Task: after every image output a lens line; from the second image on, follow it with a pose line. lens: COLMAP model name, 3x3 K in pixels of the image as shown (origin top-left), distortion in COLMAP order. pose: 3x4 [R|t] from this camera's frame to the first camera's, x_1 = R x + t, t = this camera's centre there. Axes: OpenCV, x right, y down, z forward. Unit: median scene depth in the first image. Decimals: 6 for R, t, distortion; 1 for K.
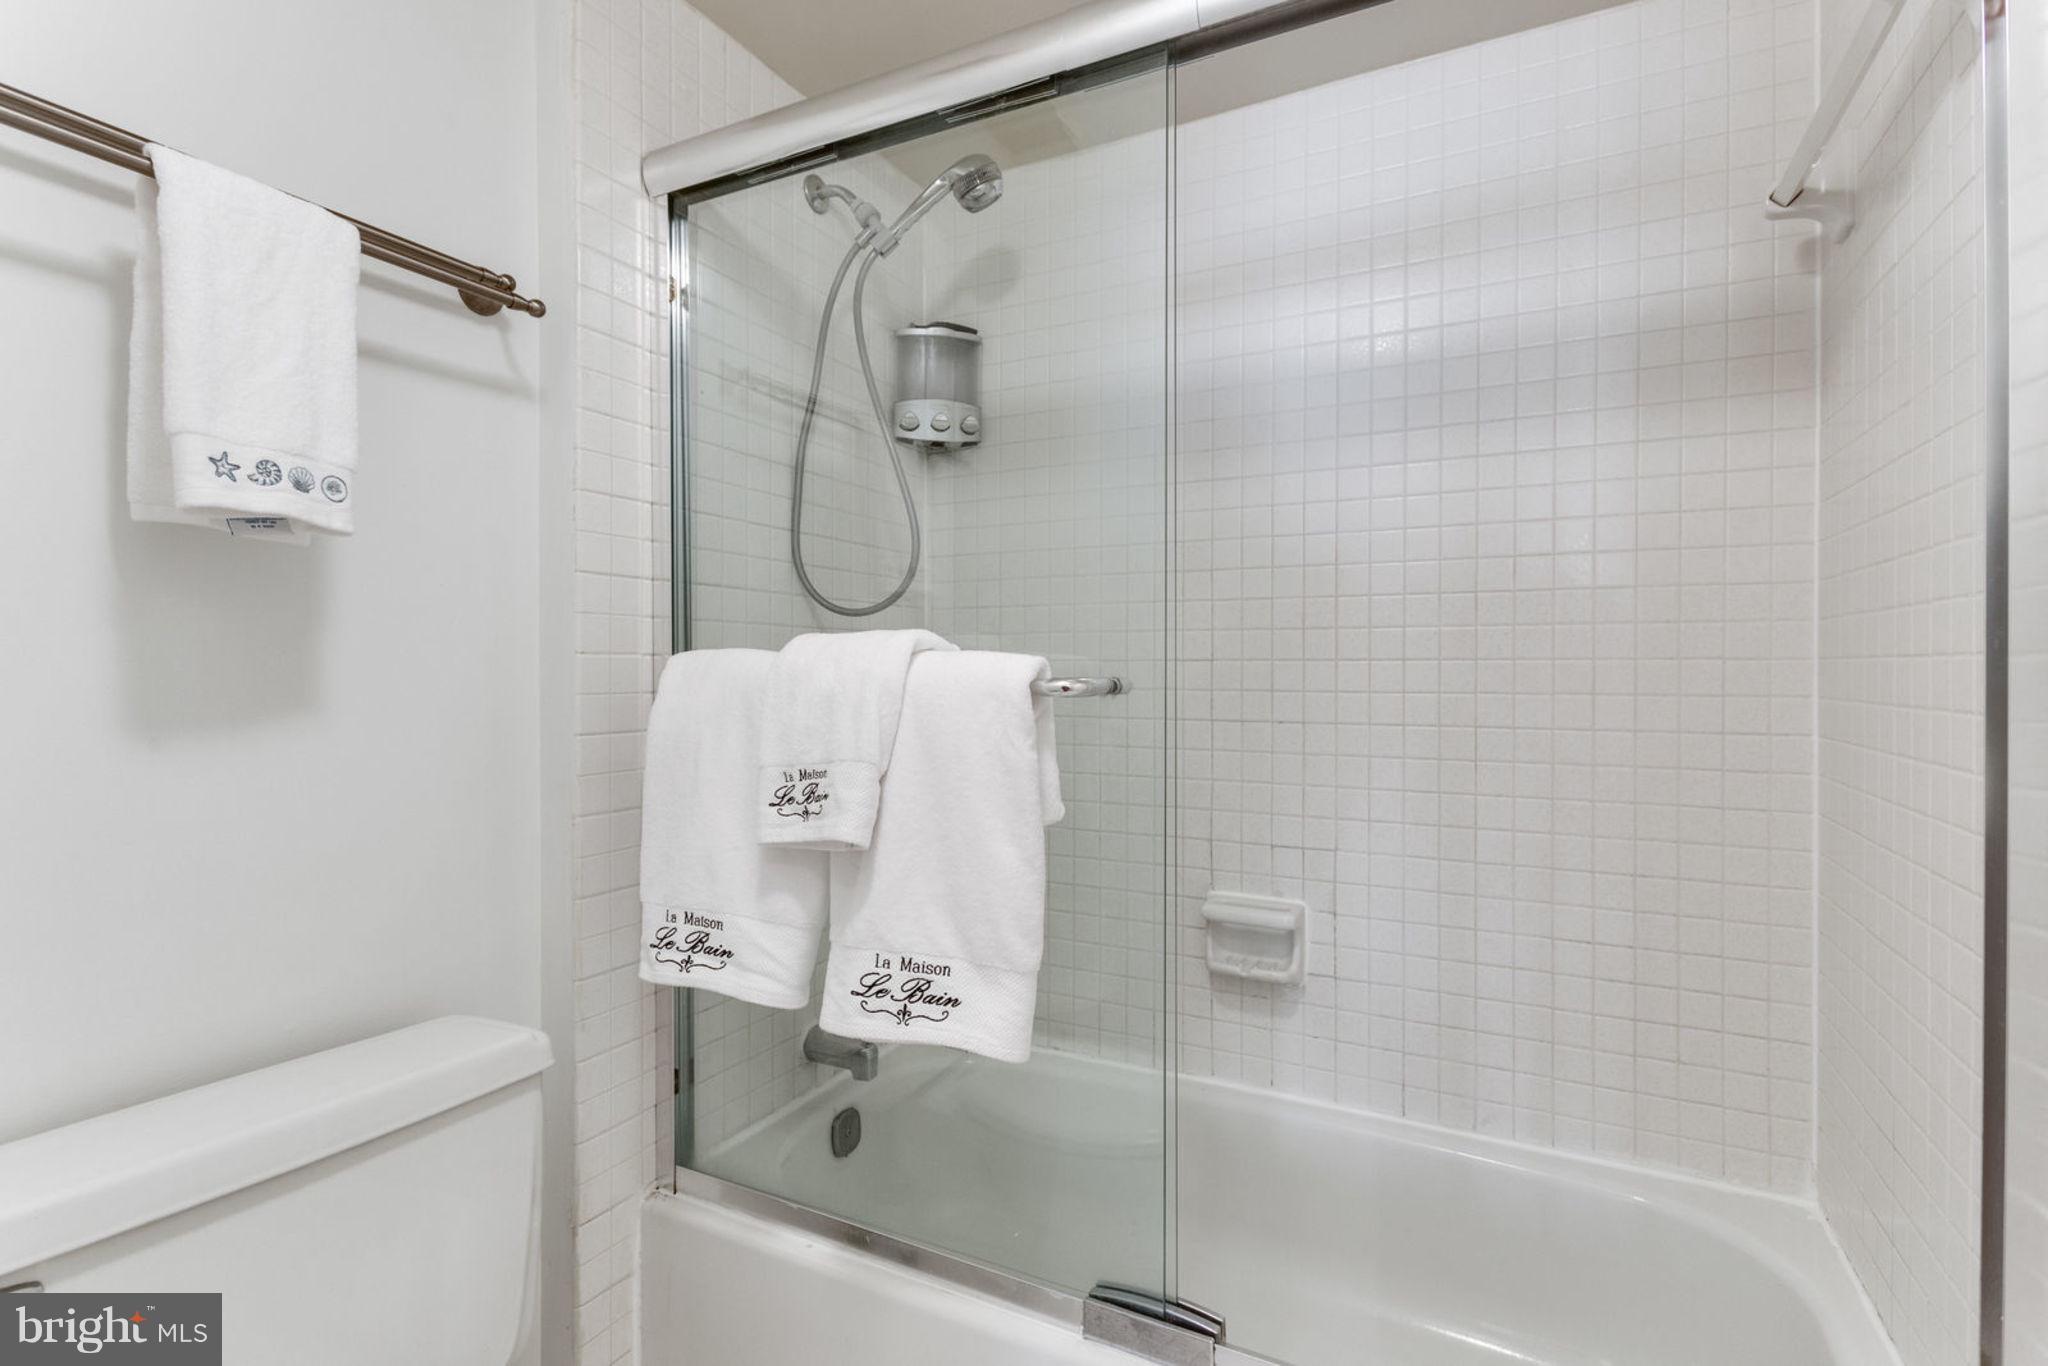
lens RADIAL K [[969.4, 0, 1027.4], [0, 969.4, 660.6], [0, 0, 1]] dist [0.002970, 0.000400]
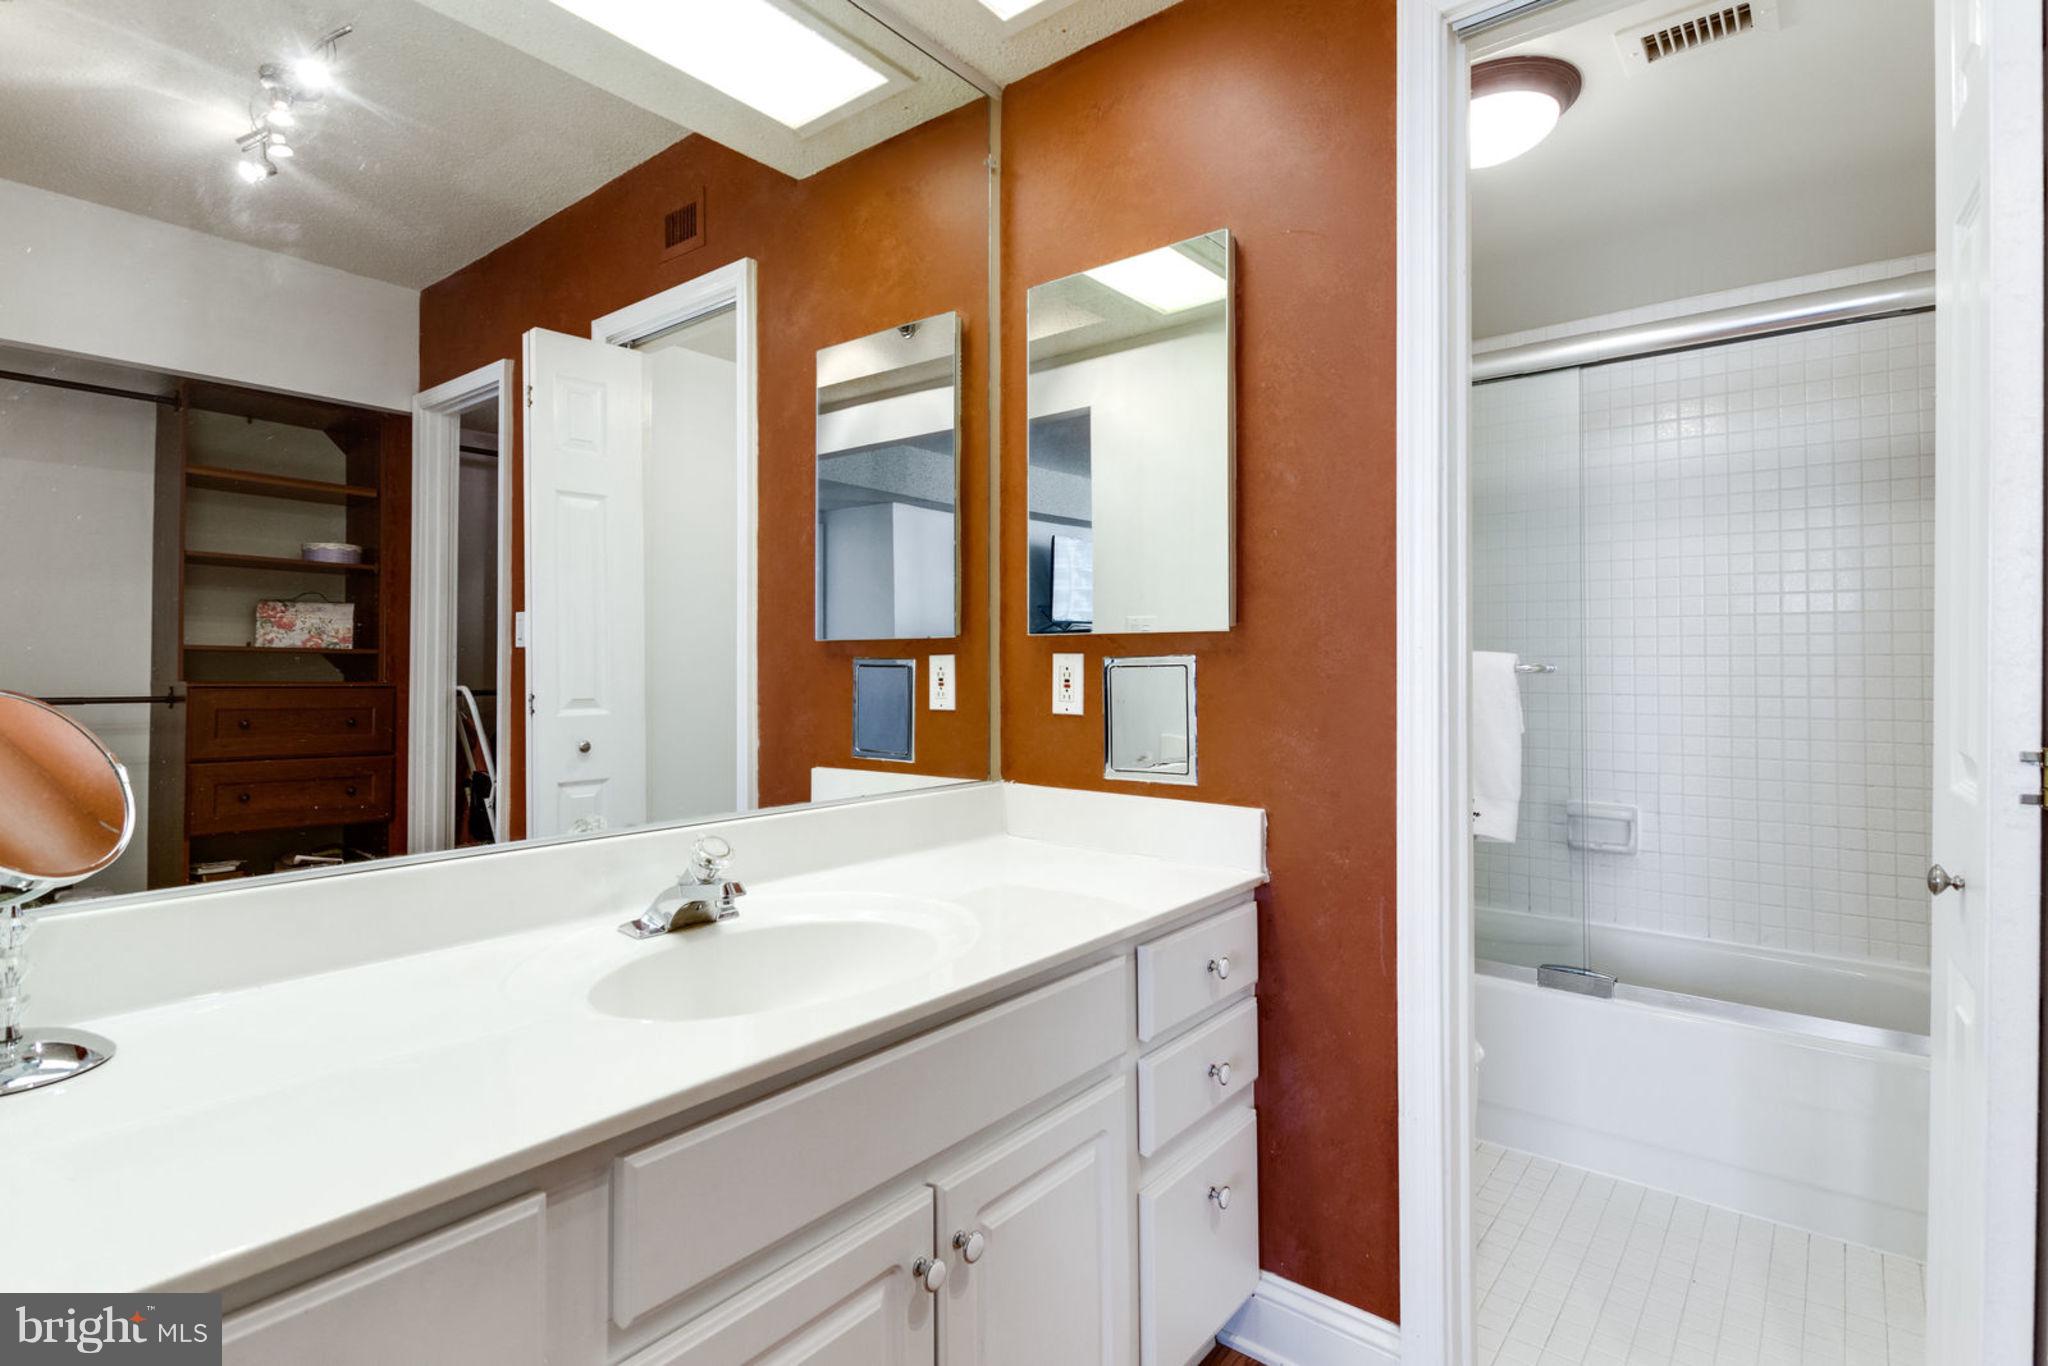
lens RADIAL K [[969.5, 0, 1005.0], [0, 969.5, 683.3], [0, 0, 1]] dist [0.010318, -0.008593]
pose [[0.971739, -0.015808, -0.235527, -0.368504], [0.017786, 0.999822, 0.006276, 0.014982], [0.235386, -0.010288, 0.971847, -0.858851]]
